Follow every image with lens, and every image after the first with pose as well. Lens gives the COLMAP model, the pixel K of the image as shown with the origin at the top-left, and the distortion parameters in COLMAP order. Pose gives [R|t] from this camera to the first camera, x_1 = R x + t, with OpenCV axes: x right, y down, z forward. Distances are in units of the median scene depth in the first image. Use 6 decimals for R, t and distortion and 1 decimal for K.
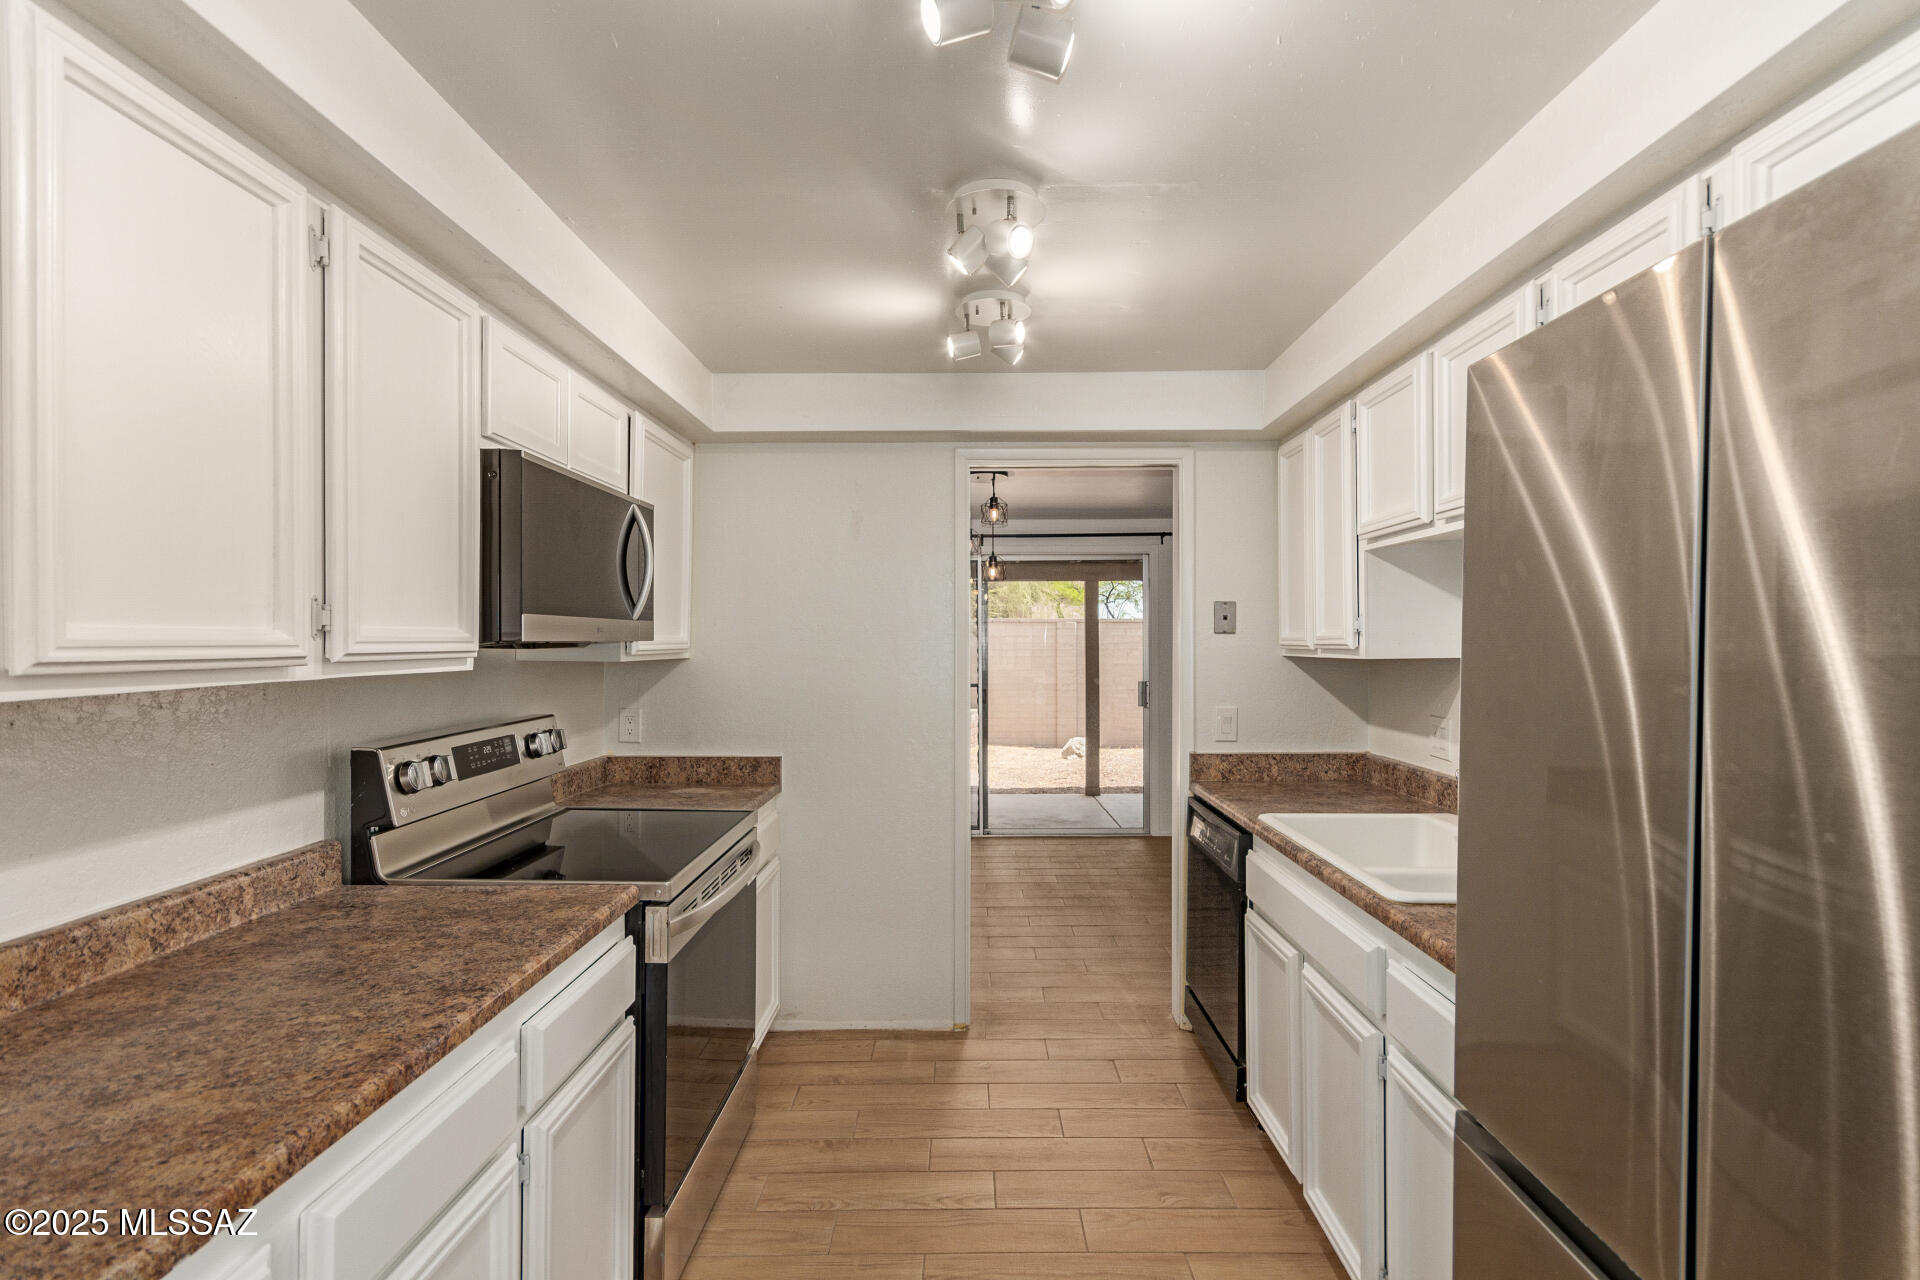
lens RADIAL K [[886.6, 0, 961.0], [0, 886.6, 651.7], [0, 0, 1]] dist [0.001804, -0.000366]
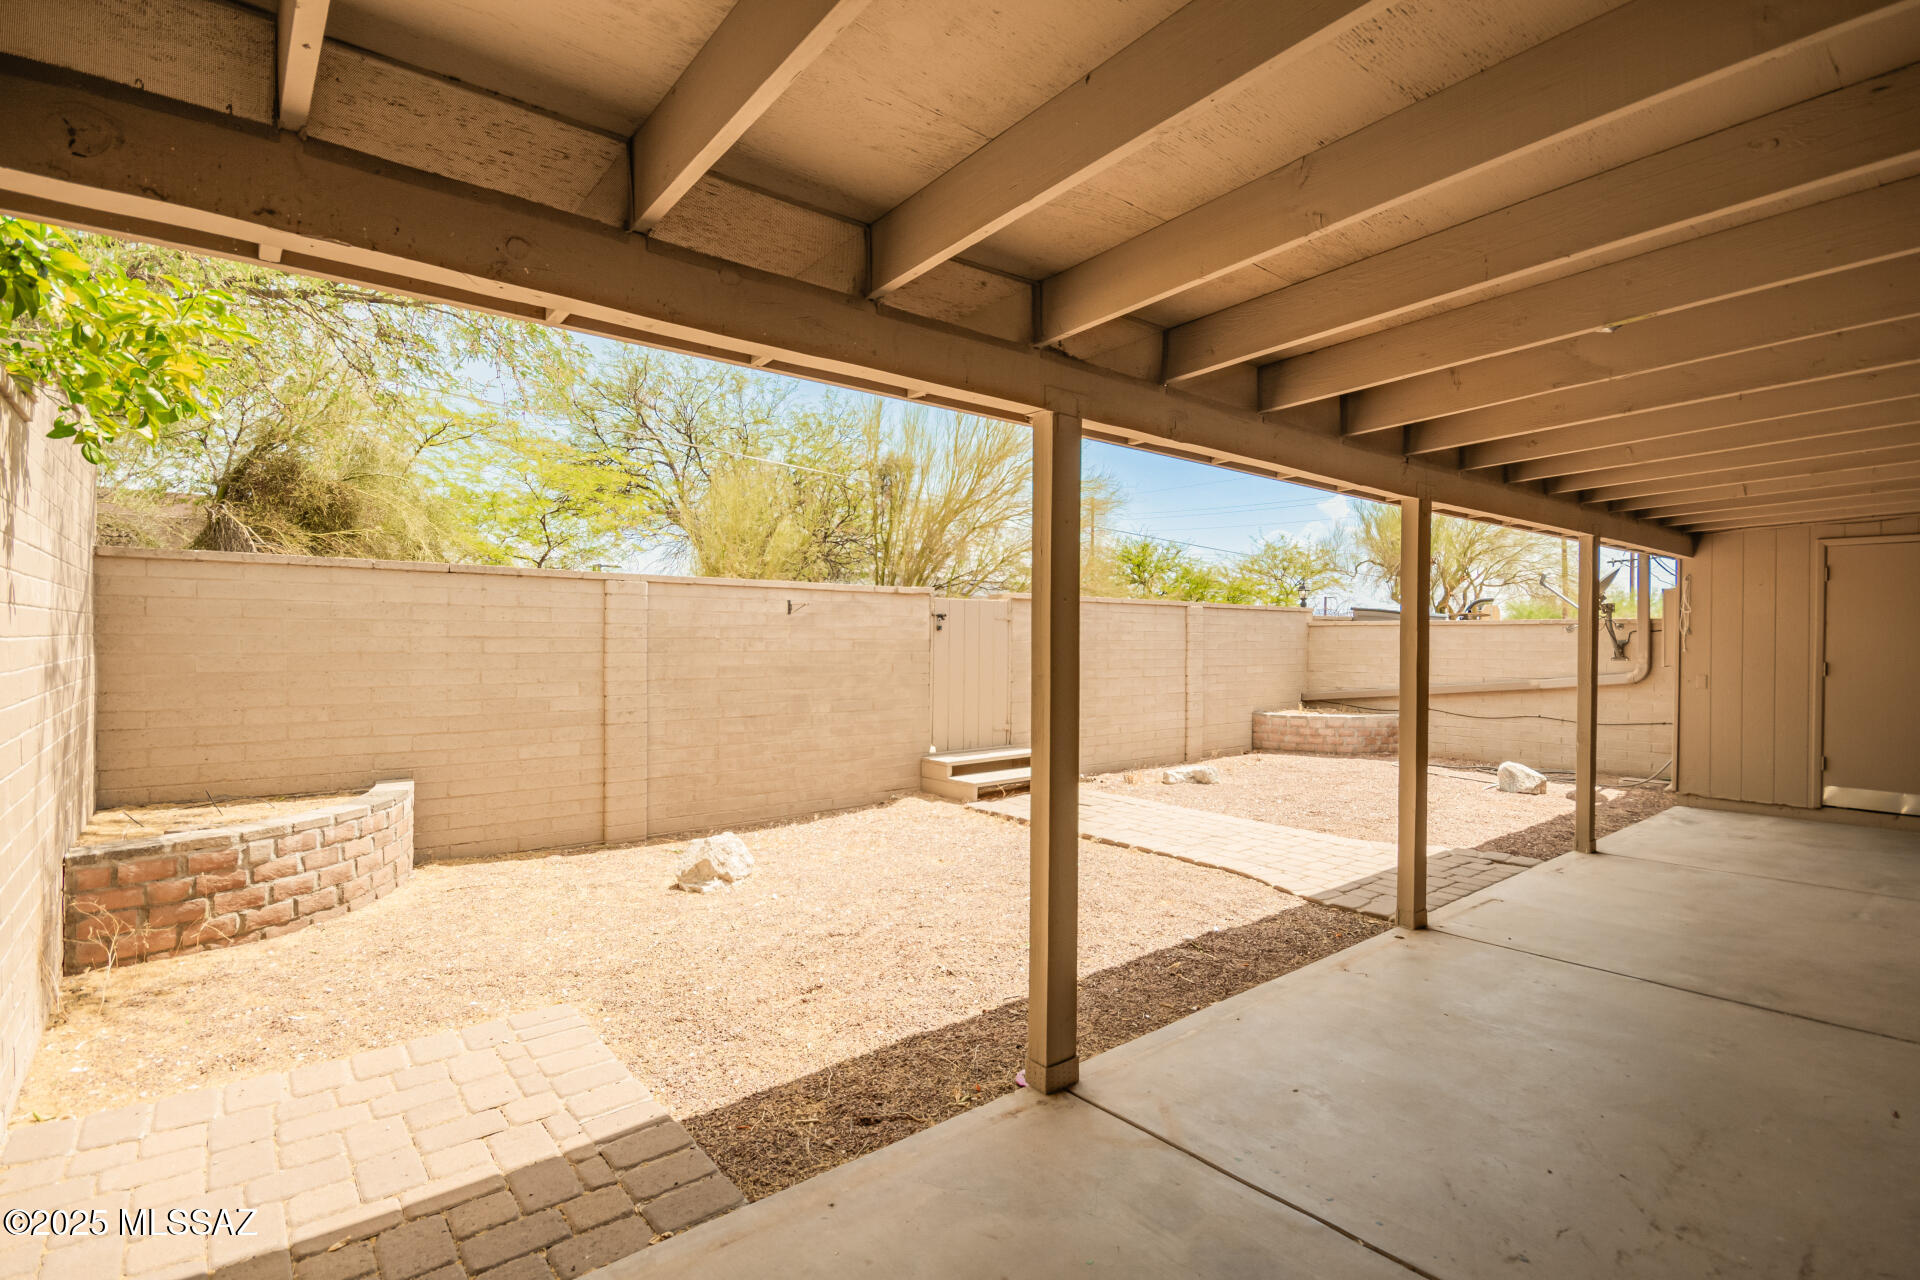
lens RADIAL K [[909.5, 0, 961.9], [0, 909.5, 634.4], [0, 0, 1]] dist [0.004848, 0.000420]
pose [[0.772319, 0.010832, 0.635143, -0.340036], [-0.008896, 0.999941, -0.006236, -0.020105], [-0.635173, -0.000834, 0.772370, 3.209242]]
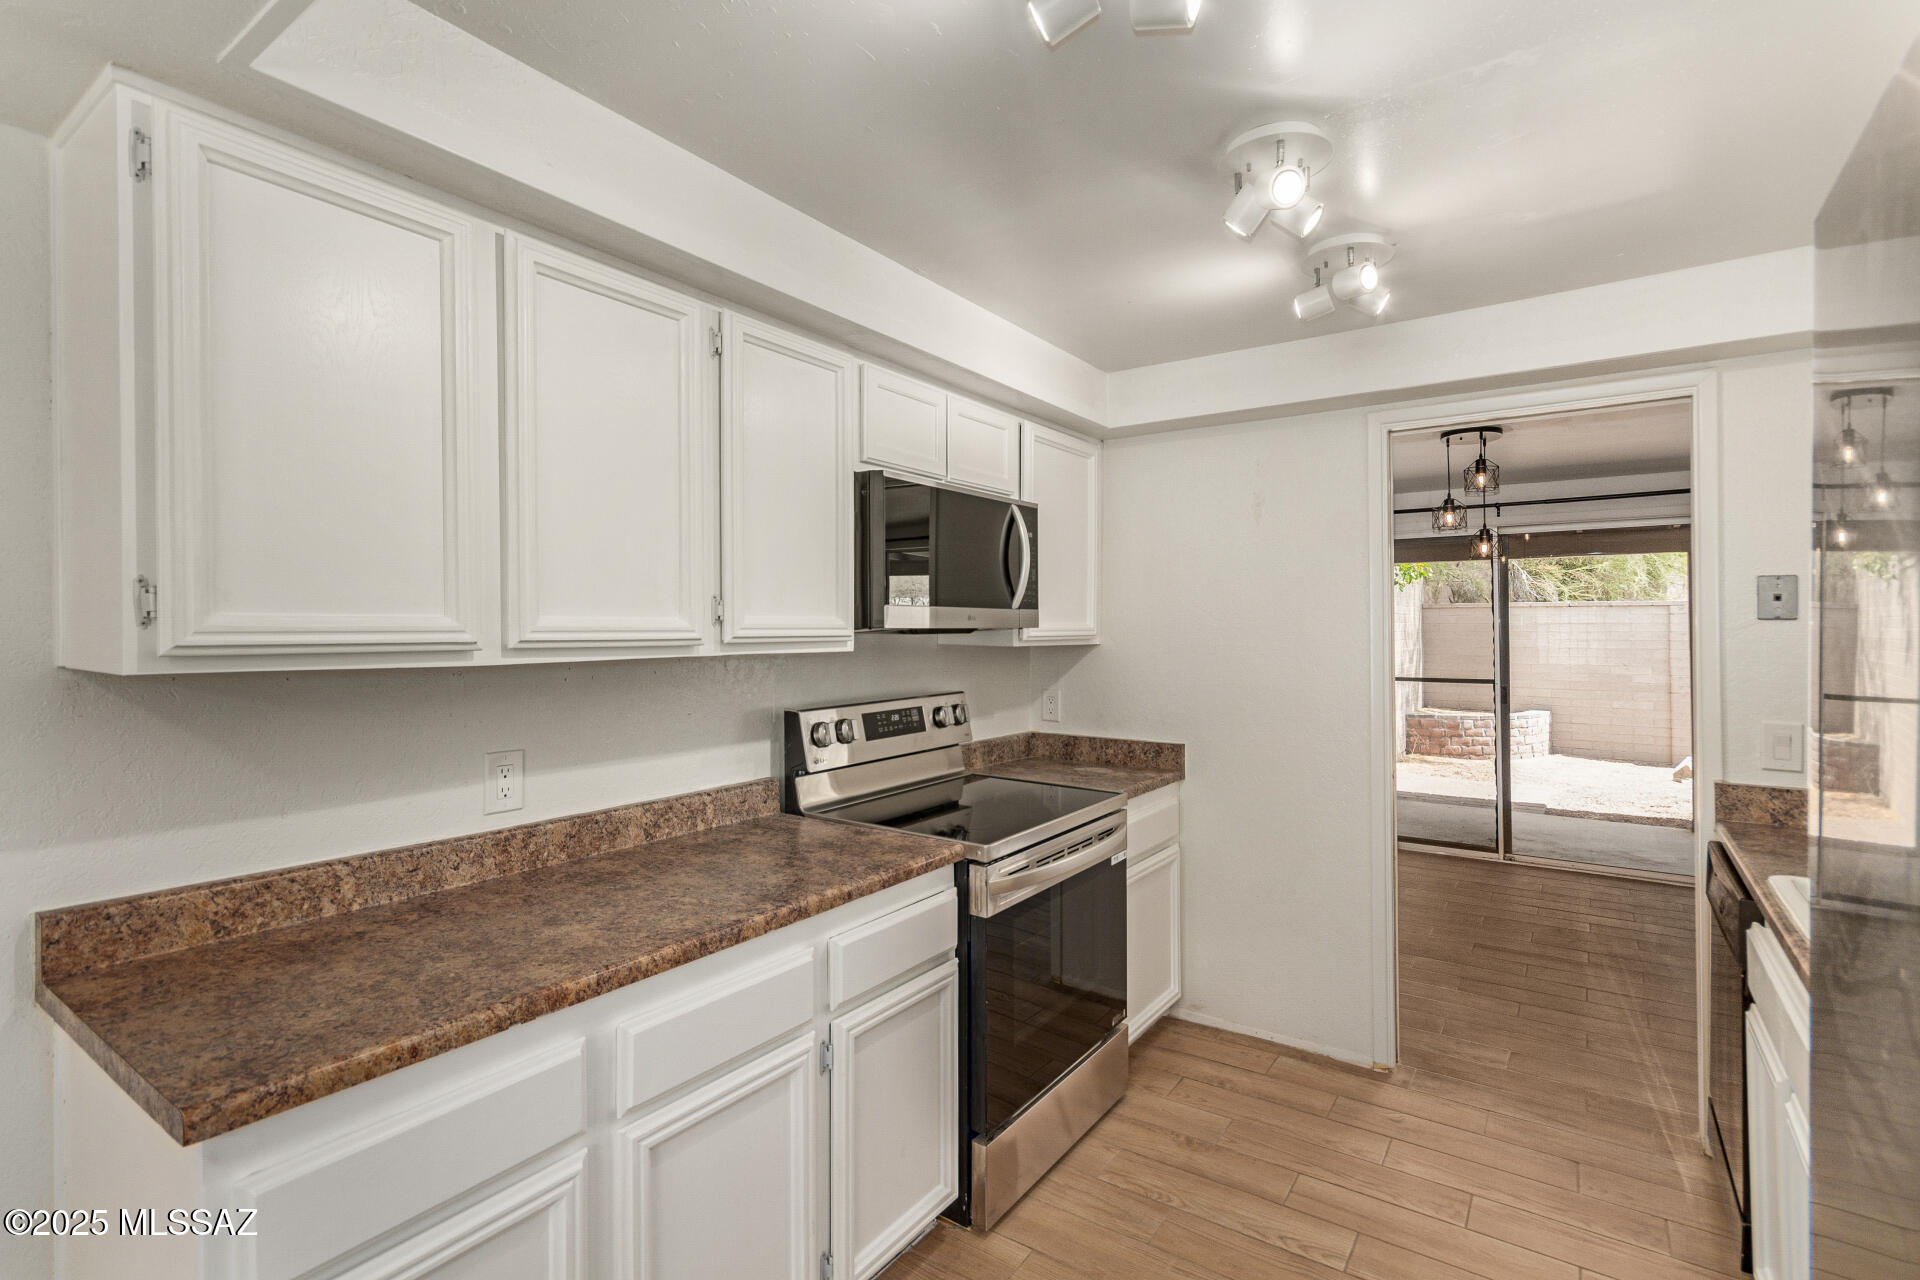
lens RADIAL K [[884.7, 0, 963.1], [0, 884.7, 634.9], [0, 0, 1]] dist [0.001818, 0.000427]
pose [[0.825164, 0.007186, -0.564848, 0.214906], [-0.009770, 0.999951, -0.001551, -0.001347], [0.564809, 0.006799, 0.825193, 0.052271]]
